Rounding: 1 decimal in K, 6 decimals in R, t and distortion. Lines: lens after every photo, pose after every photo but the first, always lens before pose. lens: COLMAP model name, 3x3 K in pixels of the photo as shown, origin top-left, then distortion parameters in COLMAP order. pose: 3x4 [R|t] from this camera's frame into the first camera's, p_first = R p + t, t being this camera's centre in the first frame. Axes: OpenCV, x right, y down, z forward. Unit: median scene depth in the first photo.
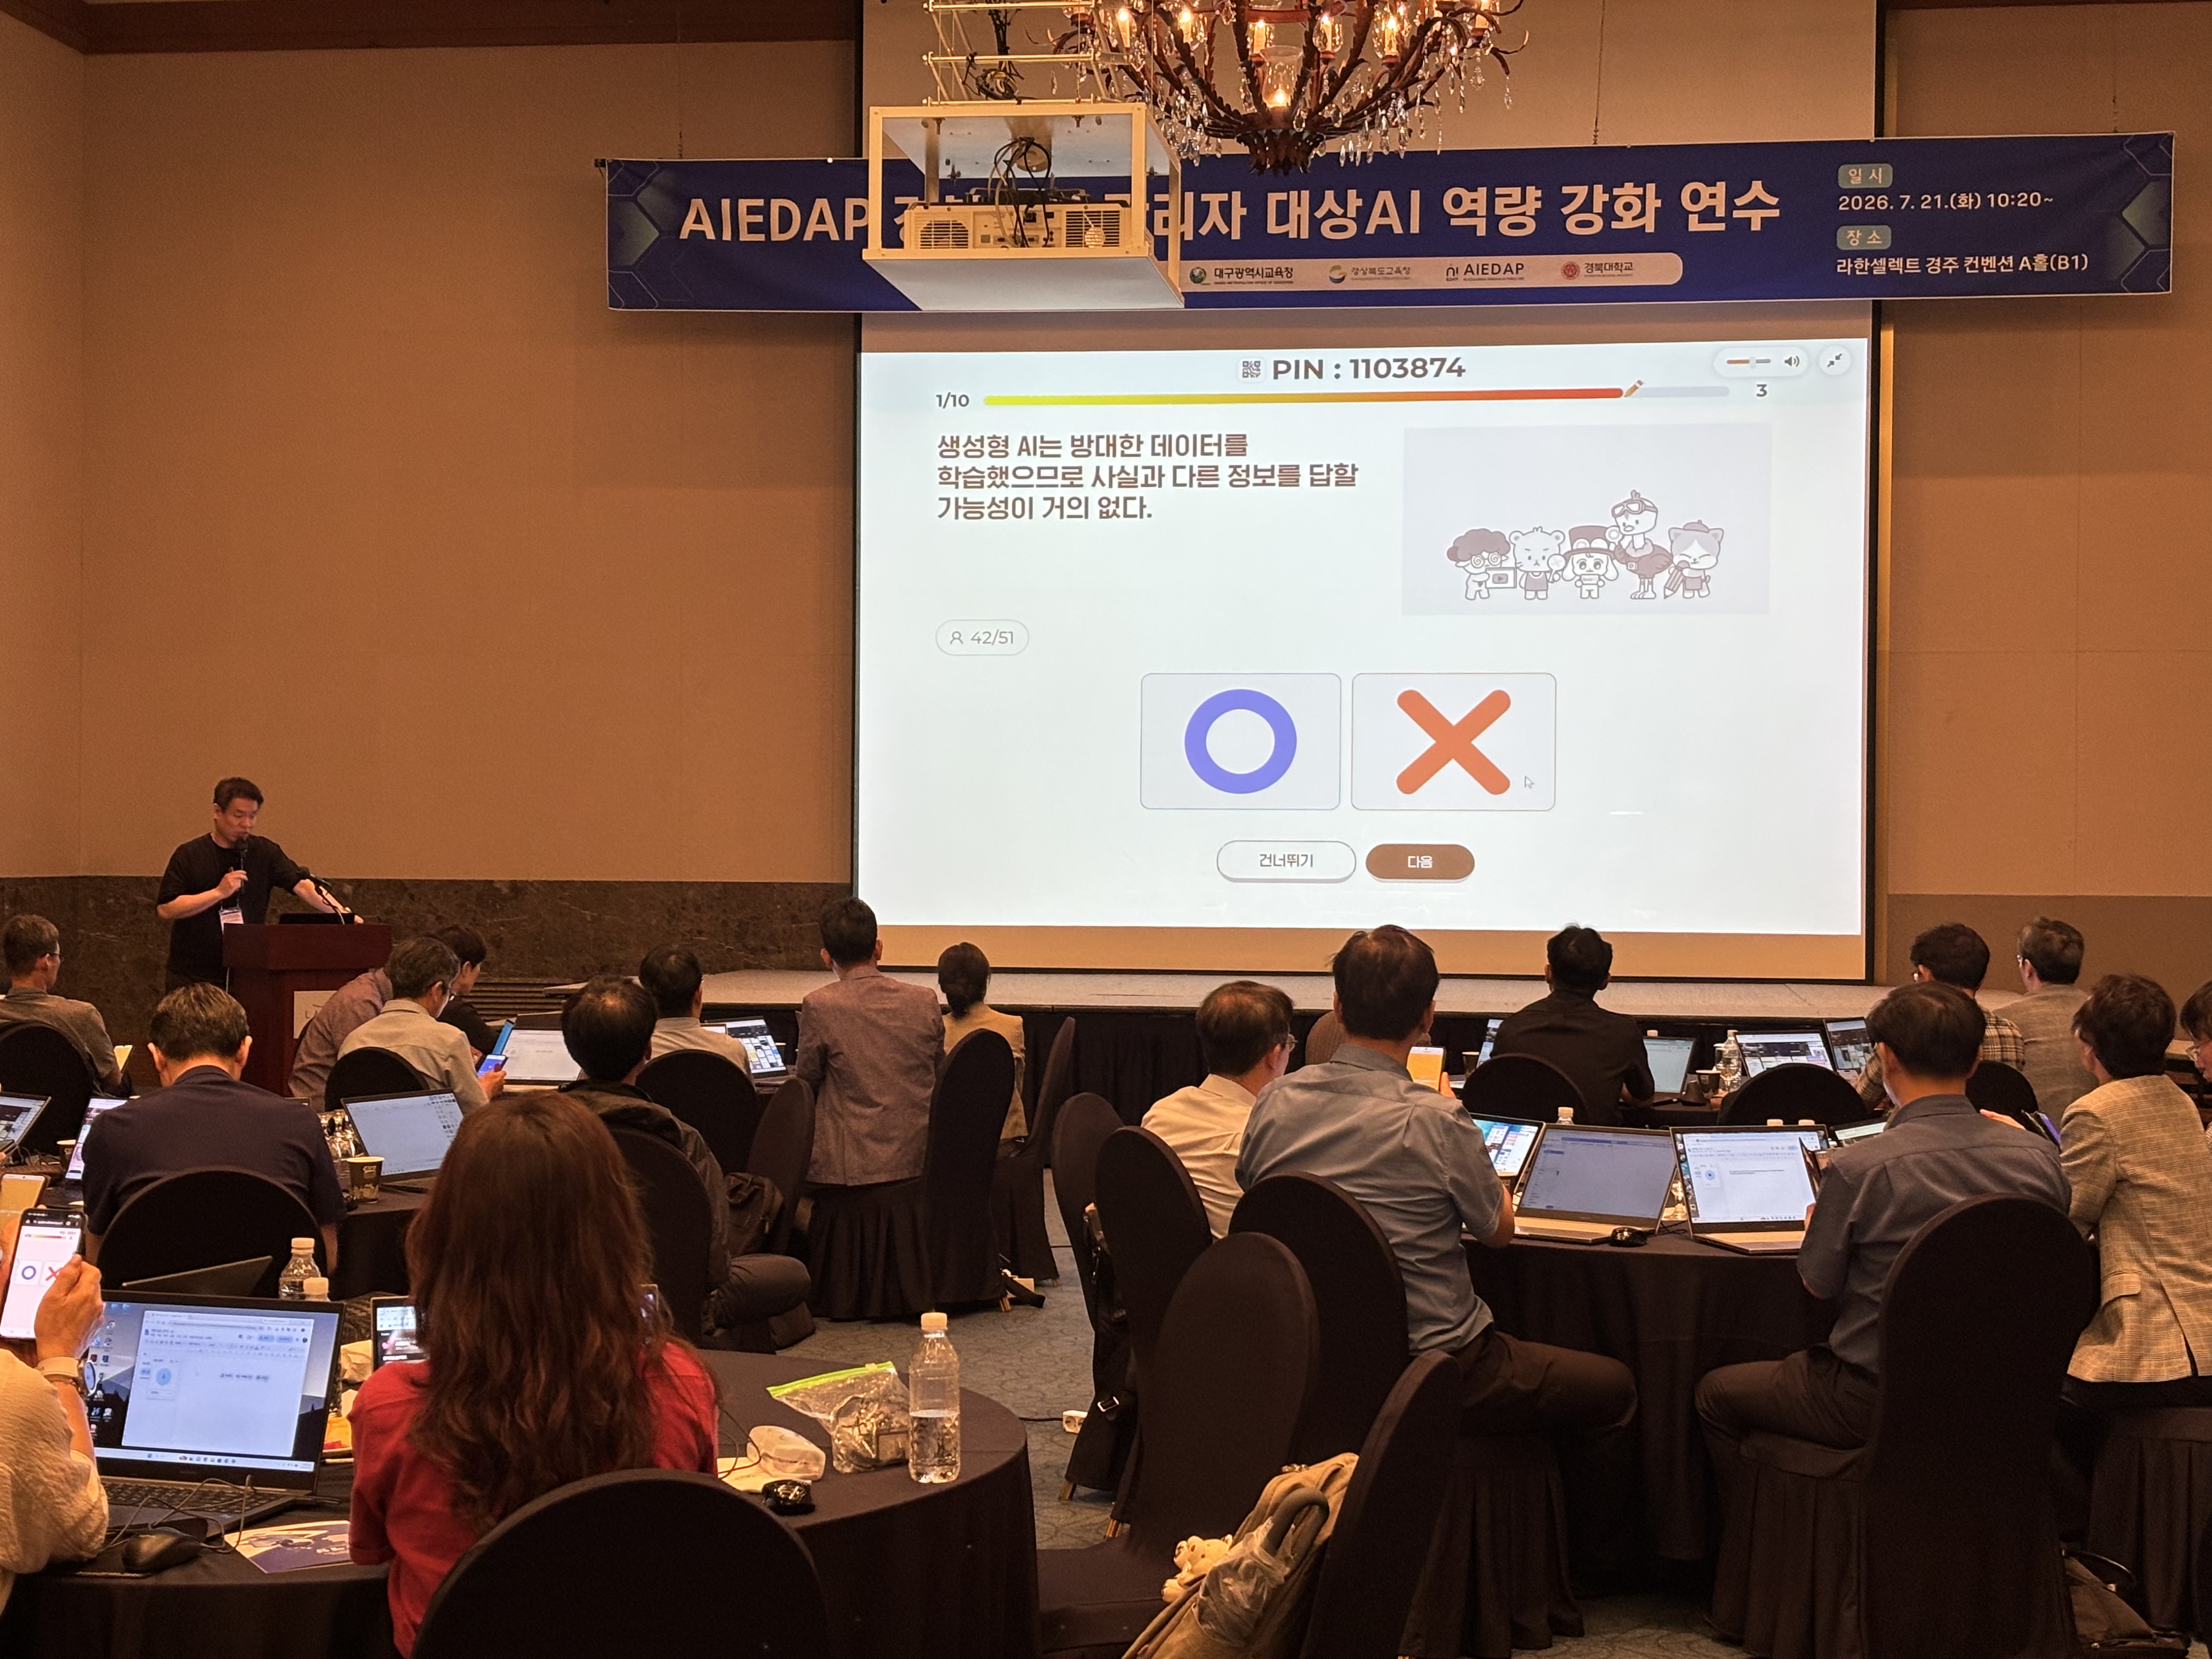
lens RADIAL K [[3302.9, 0, 1113.7], [0, 3302.9, 834.7], [0, 0, 1]] dist [0.143795, 0.000000]
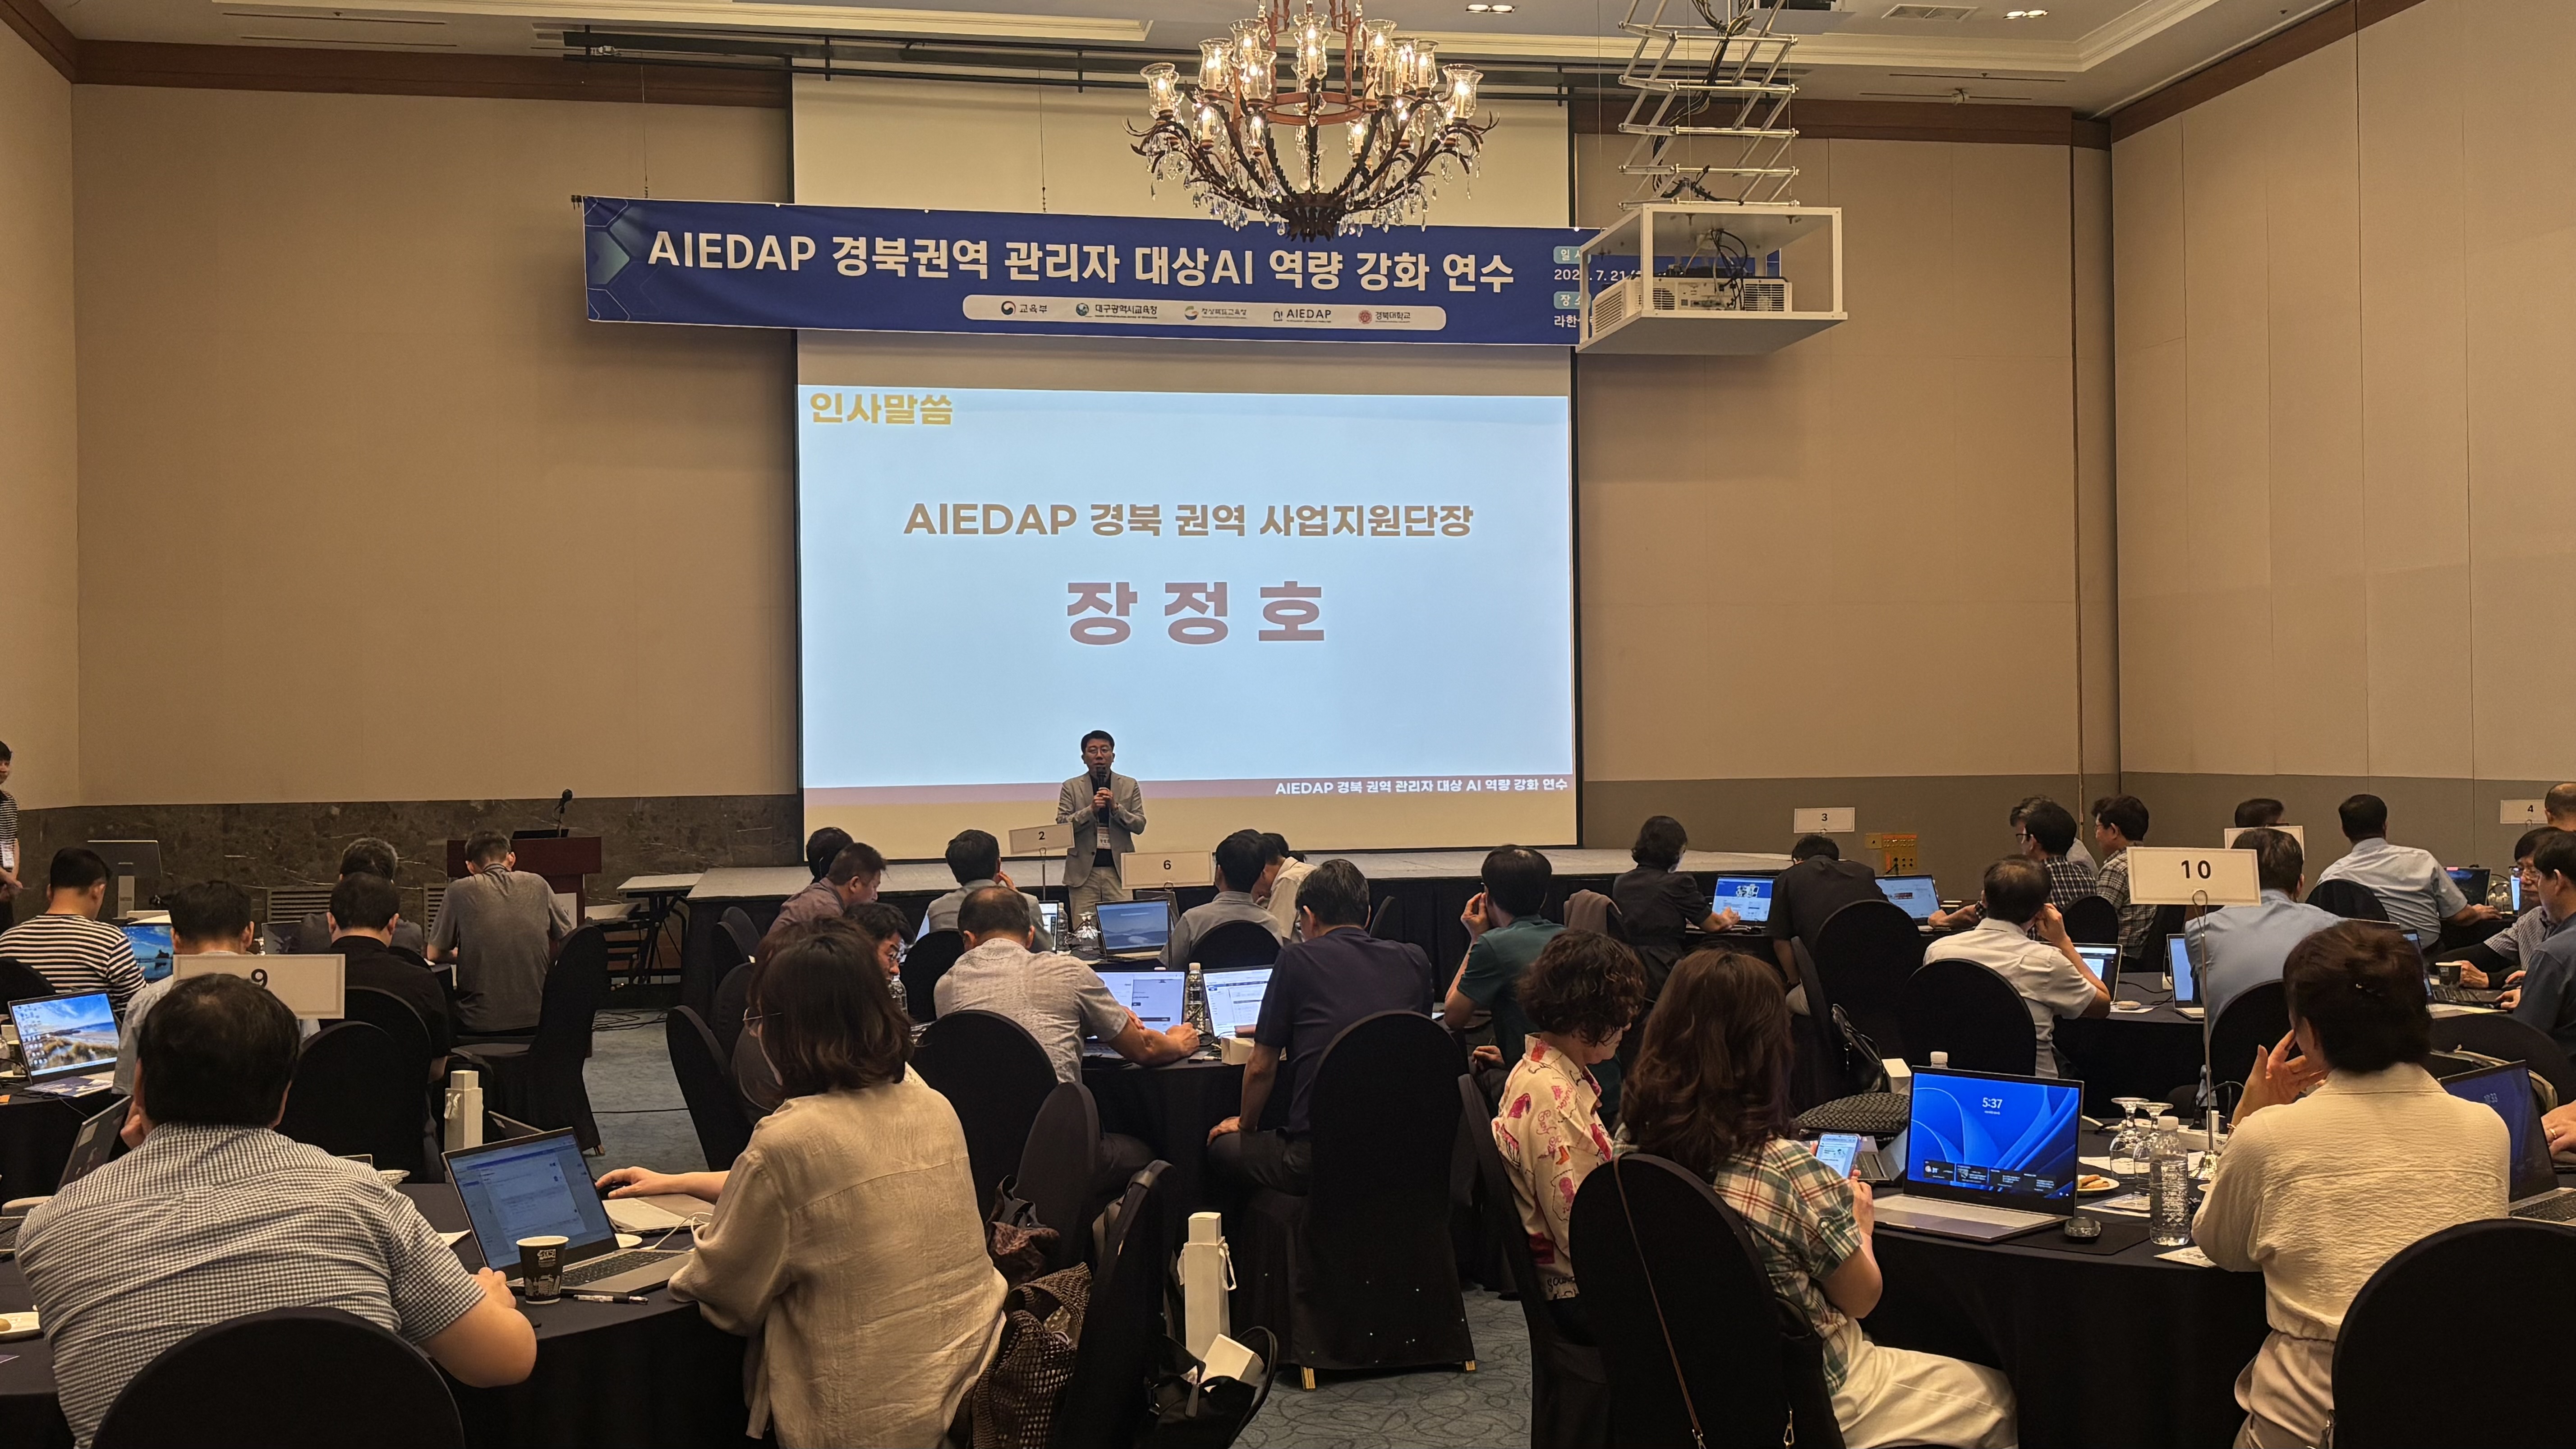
lens RADIAL K [[2633.2, 0, 1285.6], [0, 2633.2, 734.5], [0, 0, 1]] dist [0.112002, 0.000000]
pose [[0.949358, -0.018275, 0.313665, -0.223978], [0.019759, 0.999804, -0.001554, -0.002409], [-0.313575, 0.007673, 0.949533, 0.013721]]
